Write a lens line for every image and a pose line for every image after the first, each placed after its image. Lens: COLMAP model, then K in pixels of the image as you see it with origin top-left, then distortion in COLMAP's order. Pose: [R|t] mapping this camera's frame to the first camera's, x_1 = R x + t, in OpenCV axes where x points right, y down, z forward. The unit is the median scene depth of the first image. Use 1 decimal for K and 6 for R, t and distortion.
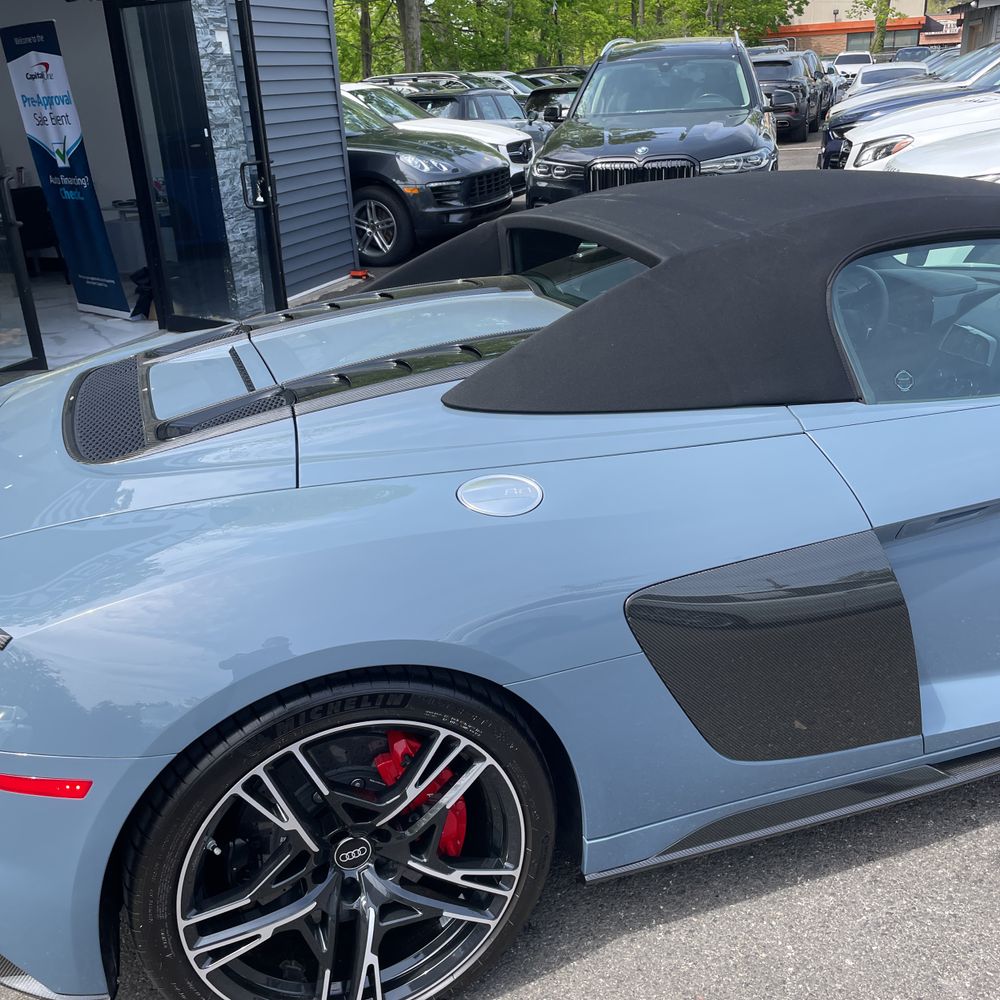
lens RADIAL K [[1015.4, 0, 500.0], [0, 1015.4, 500.0], [0, 0, 1]] dist [0.104025, -0.145699]
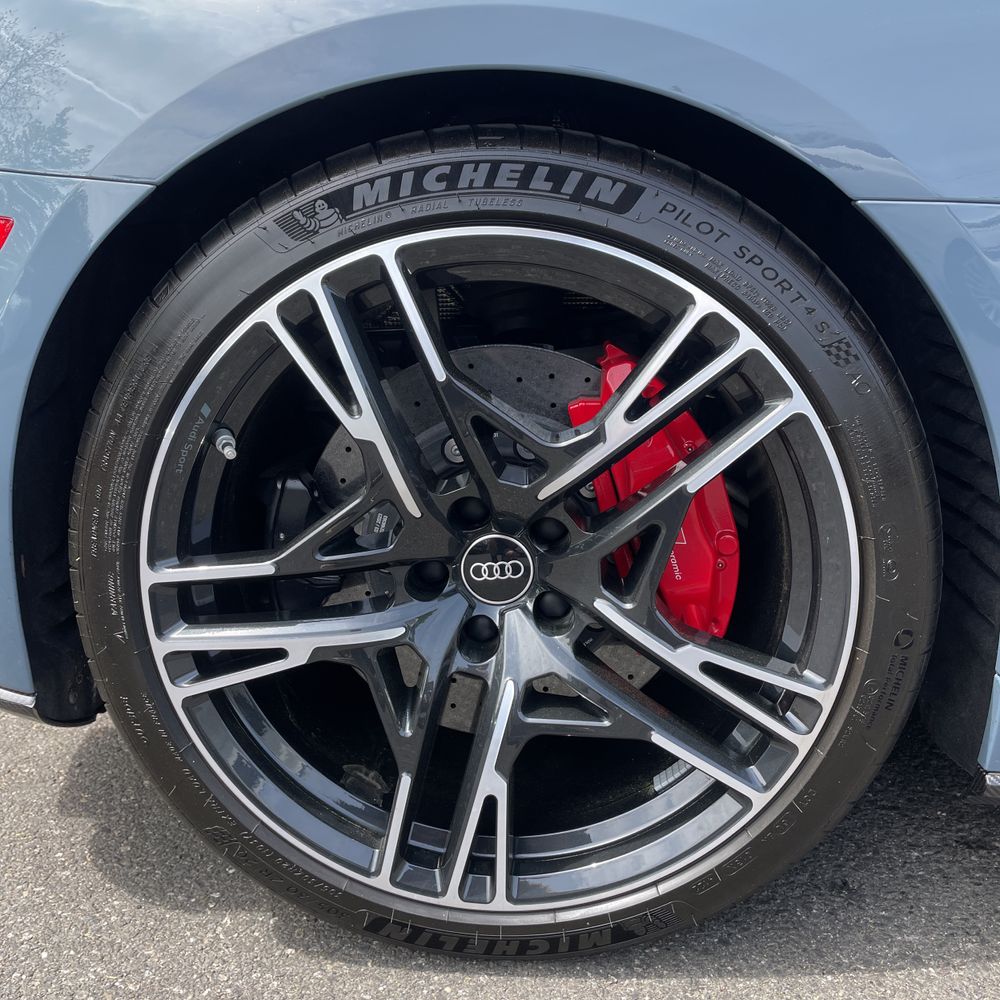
lens RADIAL K [[1007.0, 0, 500.3], [0, 1007.0, 472.9], [0, 0, 1]] dist [0.096014, -0.155418]
pose [[0.915697, 0.139772, -0.376780, 0.040772], [-0.182223, 0.980055, -0.079295, 0.335242], [0.358182, 0.141268, 0.922902, 0.528697]]
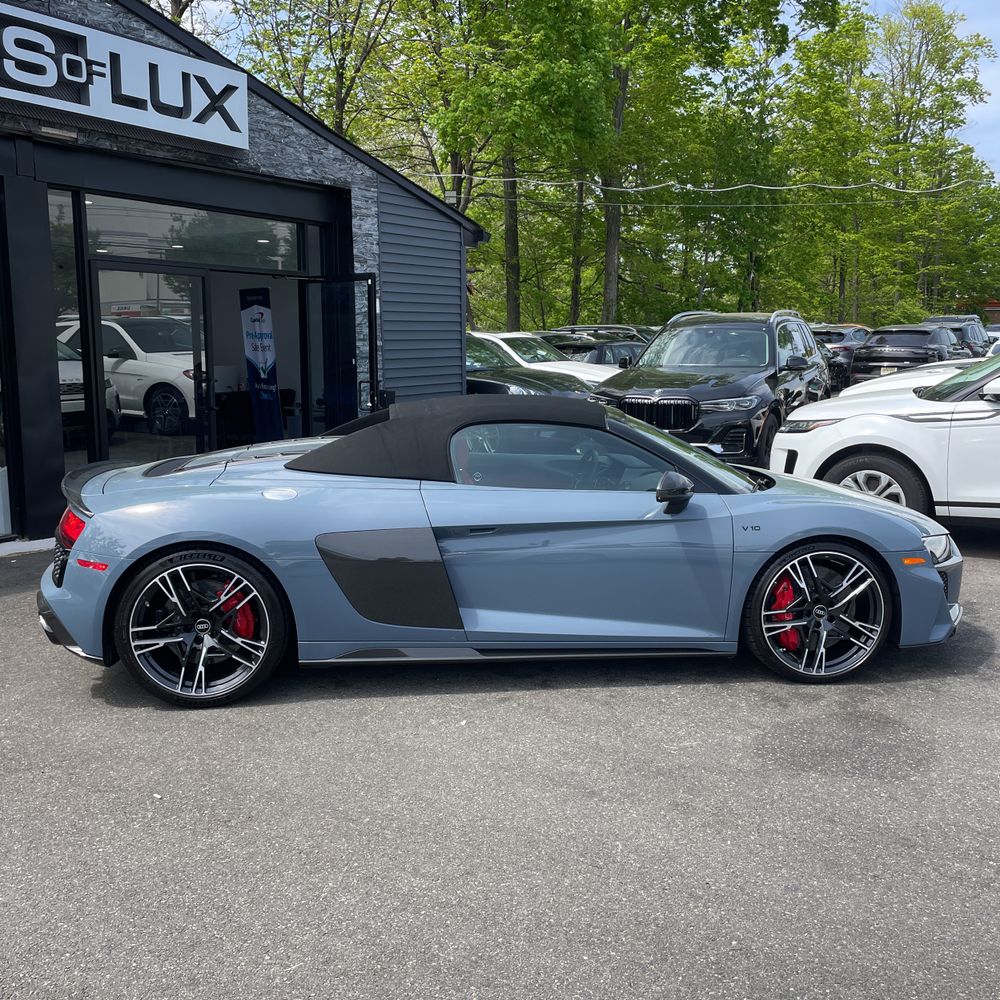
lens RADIAL K [[1015.4, 0, 500.0], [0, 1015.4, 500.0], [0, 0, 1]] dist [0.104025, -0.145699]
pose [[0.972360, 0.086326, -0.216943, 1.096675], [-0.131247, 0.970537, -0.202067, 0.455024], [0.193108, 0.224955, 0.955042, -1.354850]]
